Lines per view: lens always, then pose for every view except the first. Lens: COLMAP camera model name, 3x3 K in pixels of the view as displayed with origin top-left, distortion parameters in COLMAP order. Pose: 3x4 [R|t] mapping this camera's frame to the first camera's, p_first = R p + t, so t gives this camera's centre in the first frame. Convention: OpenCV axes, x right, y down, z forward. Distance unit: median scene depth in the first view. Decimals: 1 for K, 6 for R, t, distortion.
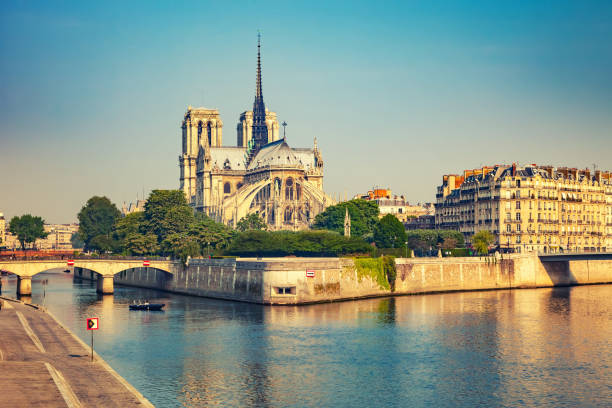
lens RADIAL K [[1518.9, 0, 298.0], [0, 1518.9, 201.2], [0, 0, 1]] dist [0.197131, 0.000000]
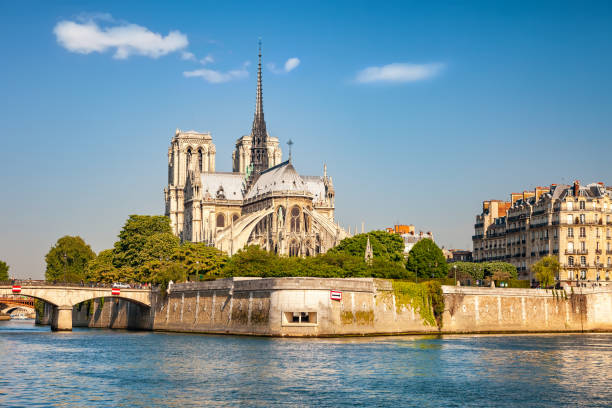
lens RADIAL K [[1518.9, 0, 300.2], [0, 1518.9, 208.1], [0, 0, 1]] dist [0.197131, 0.000000]
pose [[0.999939, 0.008571, 0.006933, -0.009947], [-0.008236, 0.998859, -0.047039, 0.027836], [-0.007328, 0.046979, 0.998869, 0.186818]]
